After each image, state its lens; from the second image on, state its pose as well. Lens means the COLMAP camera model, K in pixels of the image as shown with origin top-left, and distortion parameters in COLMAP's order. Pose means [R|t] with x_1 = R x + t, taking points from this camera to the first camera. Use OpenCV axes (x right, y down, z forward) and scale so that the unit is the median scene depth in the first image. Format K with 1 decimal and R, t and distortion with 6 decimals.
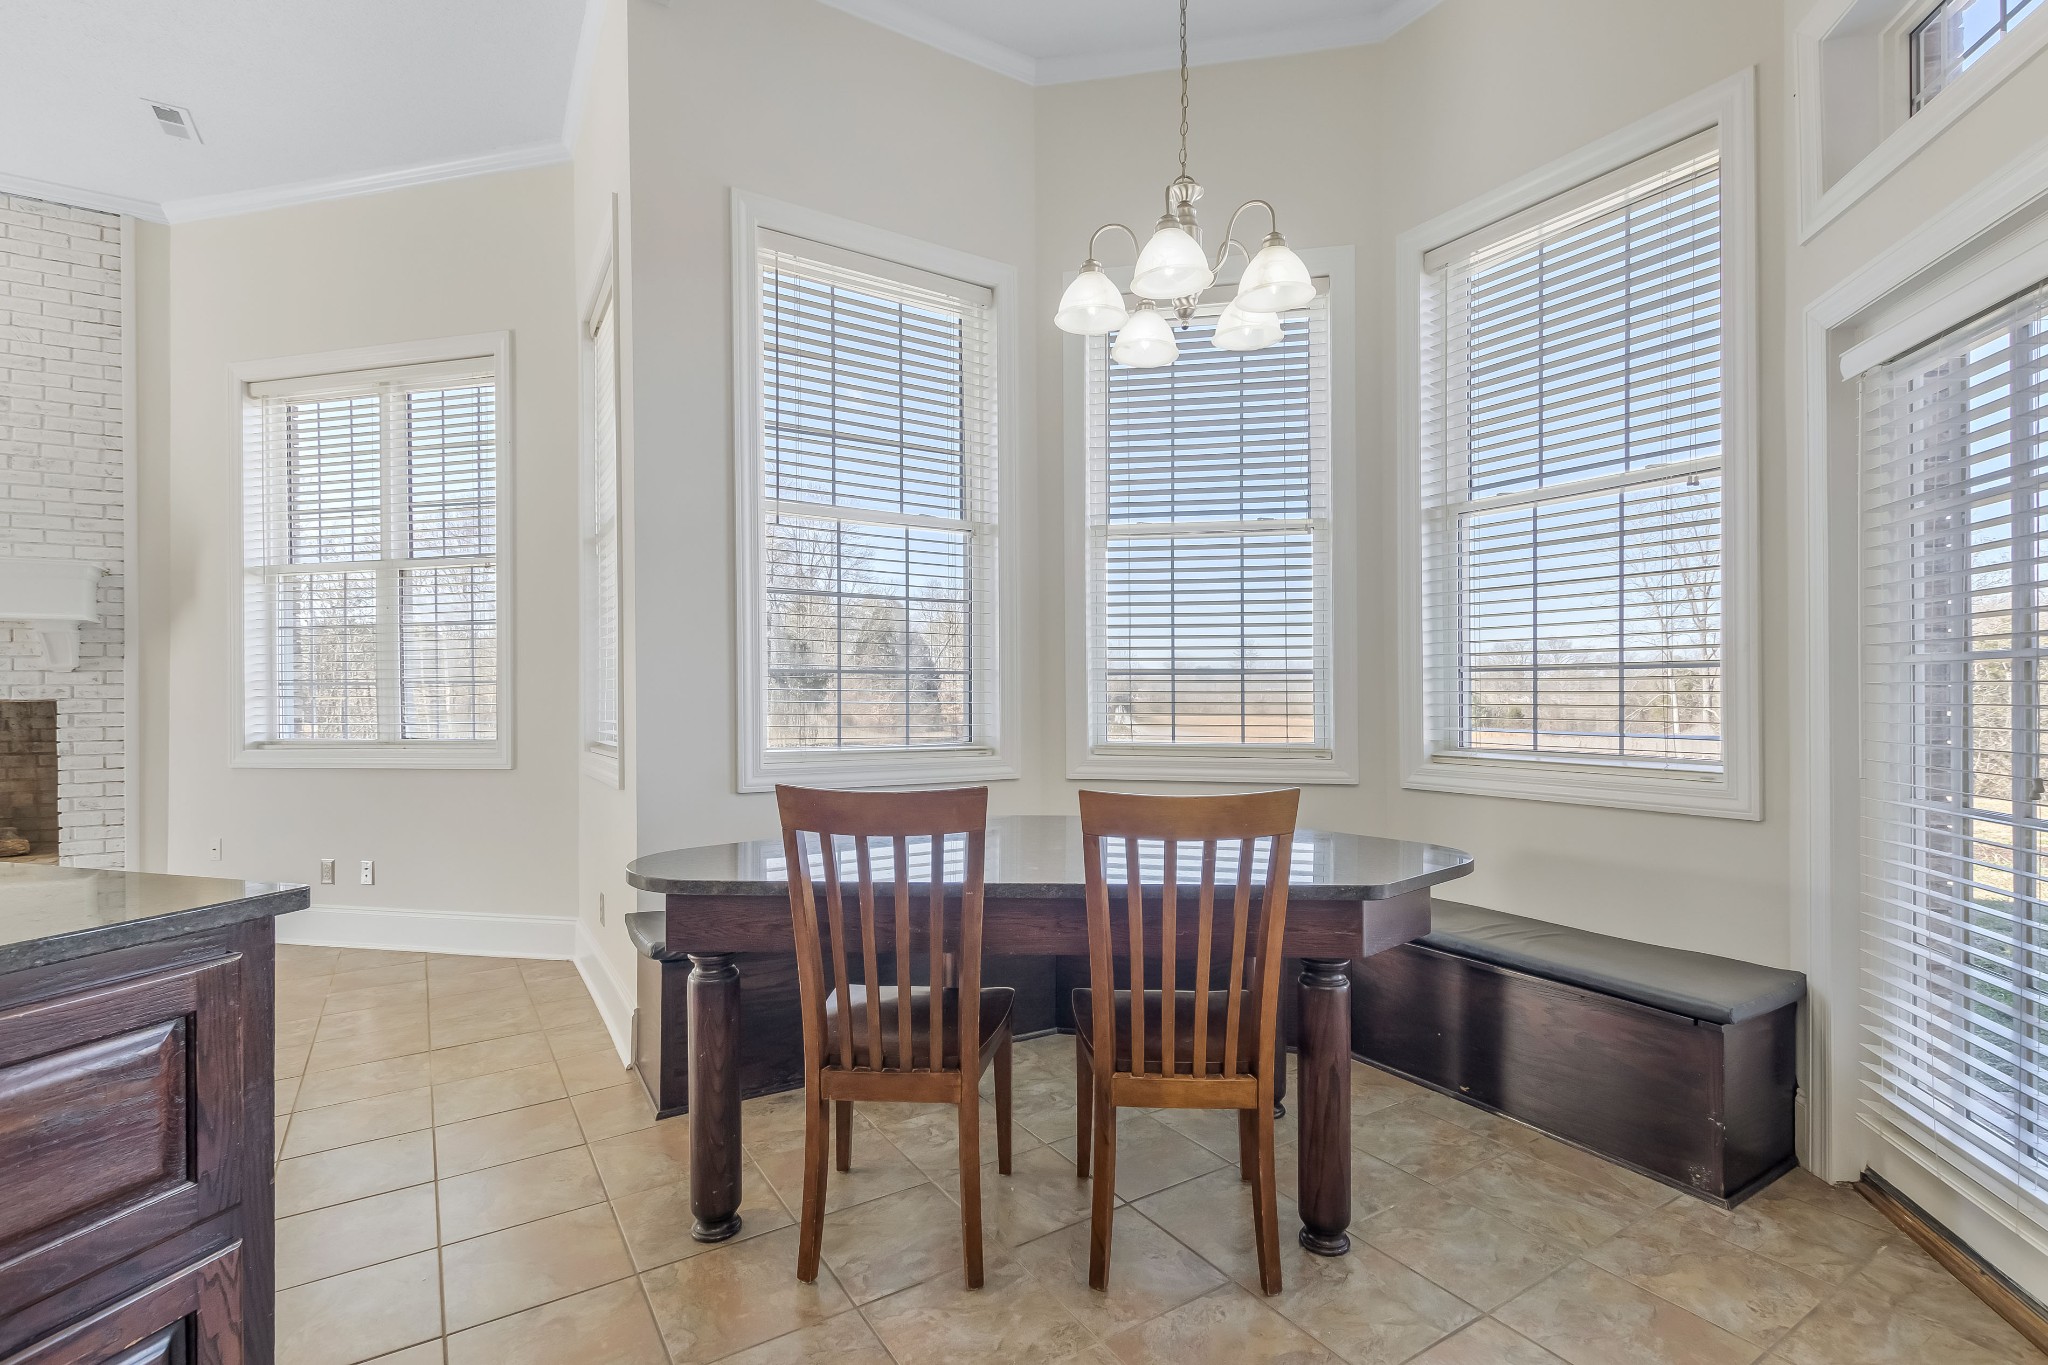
lens RADIAL K [[972.5, 0, 1022.8], [0, 972.5, 688.1], [0, 0, 1]] dist [0.012030, -0.004146]
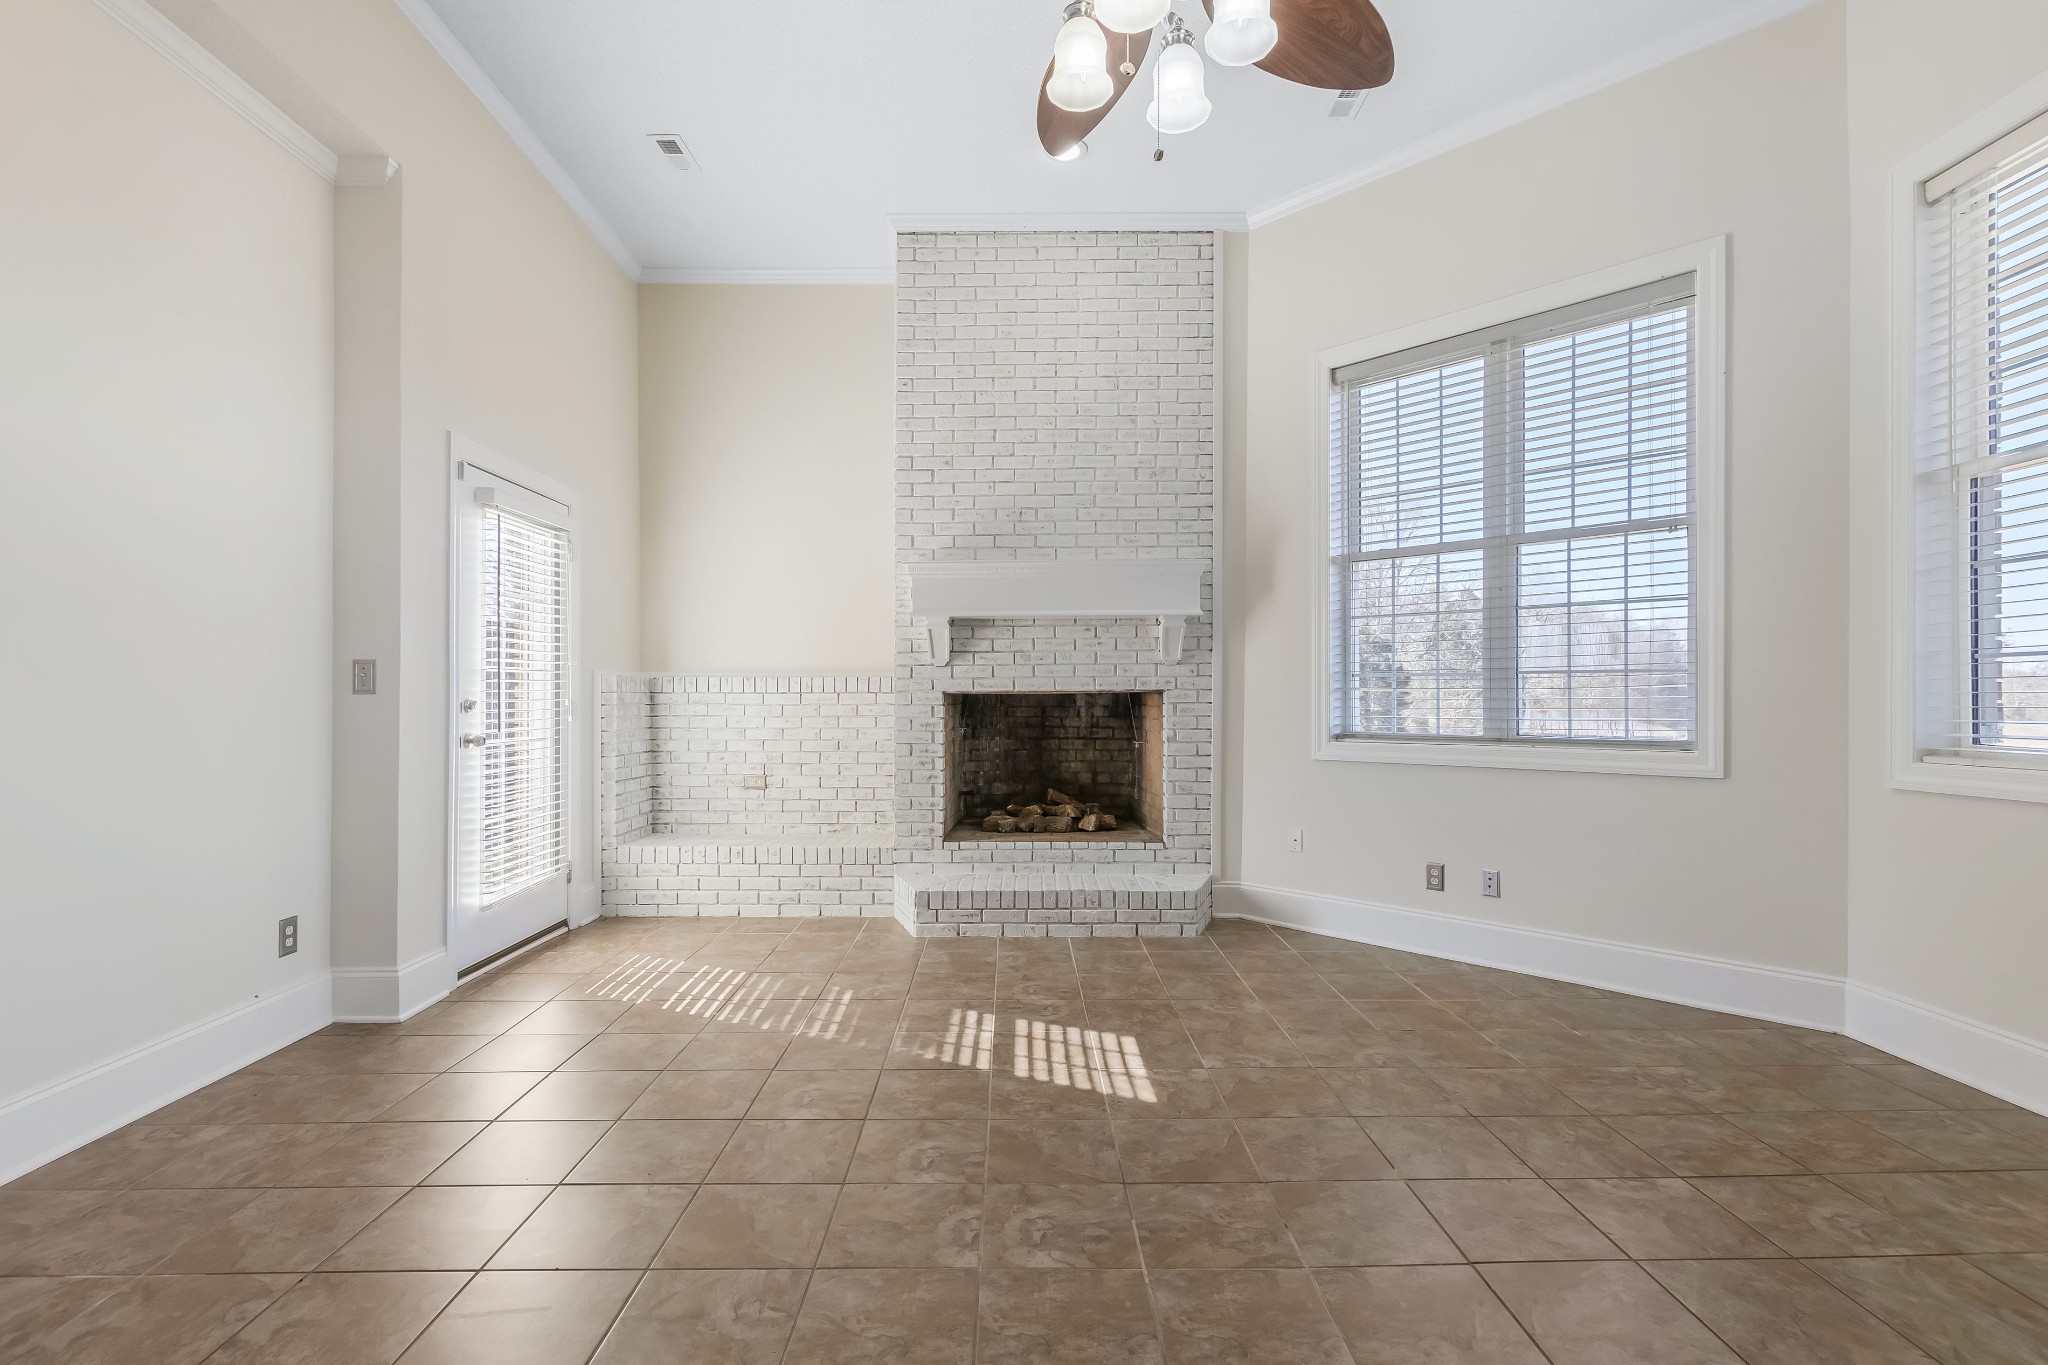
lens RADIAL K [[972.5, 0, 1030.3], [0, 972.5, 681.4], [0, 0, 1]] dist [0.012030, -0.004146]
pose [[0.850112, -0.000902, -0.526601, -0.536907], [-0.003192, 0.999971, -0.006865, 0.009941], [0.526592, 0.007517, 0.850085, 0.007175]]
